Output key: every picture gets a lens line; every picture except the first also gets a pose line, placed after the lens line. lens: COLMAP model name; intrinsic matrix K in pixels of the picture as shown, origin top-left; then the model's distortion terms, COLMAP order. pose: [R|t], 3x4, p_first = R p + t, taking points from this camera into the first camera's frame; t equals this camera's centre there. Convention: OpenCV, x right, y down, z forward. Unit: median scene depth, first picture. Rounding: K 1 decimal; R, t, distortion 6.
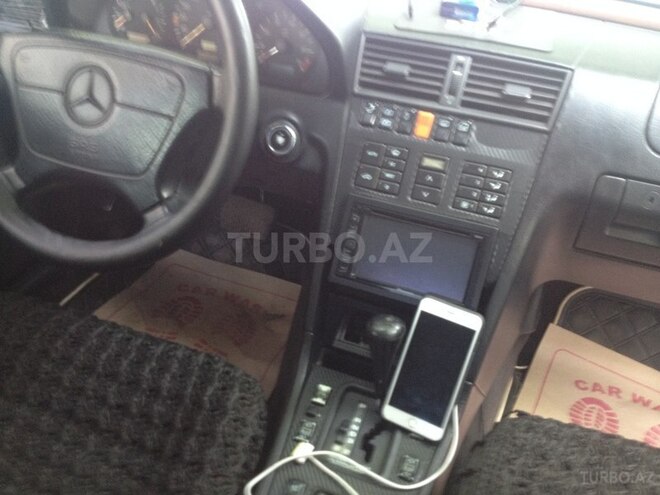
lens RADIAL K [[655.9, 0, 330.0], [0, 655.9, 247.5], [0, 0, 1]] dist [-0.001269, -0.004206]
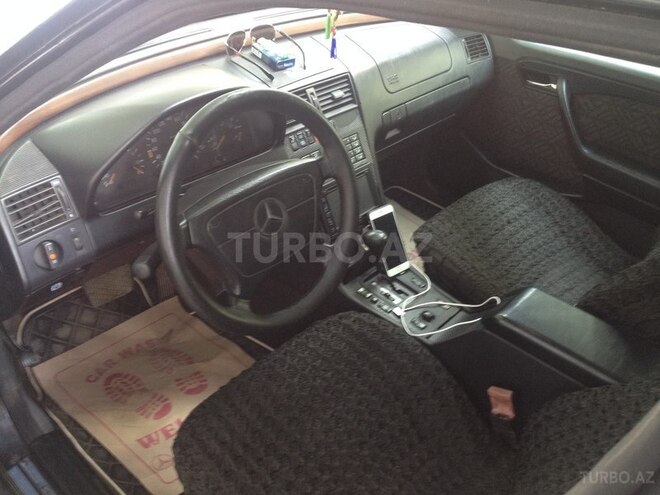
lens RADIAL K [[655.9, 0, 330.0], [0, 655.9, 247.5], [0, 0, 1]] dist [-0.001269, -0.004206]
pose [[0.344665, -0.580756, 0.737515, -1.252149], [0.438981, 0.794172, 0.420222, -0.642998], [-0.829760, 0.178919, 0.528664, 0.123757]]
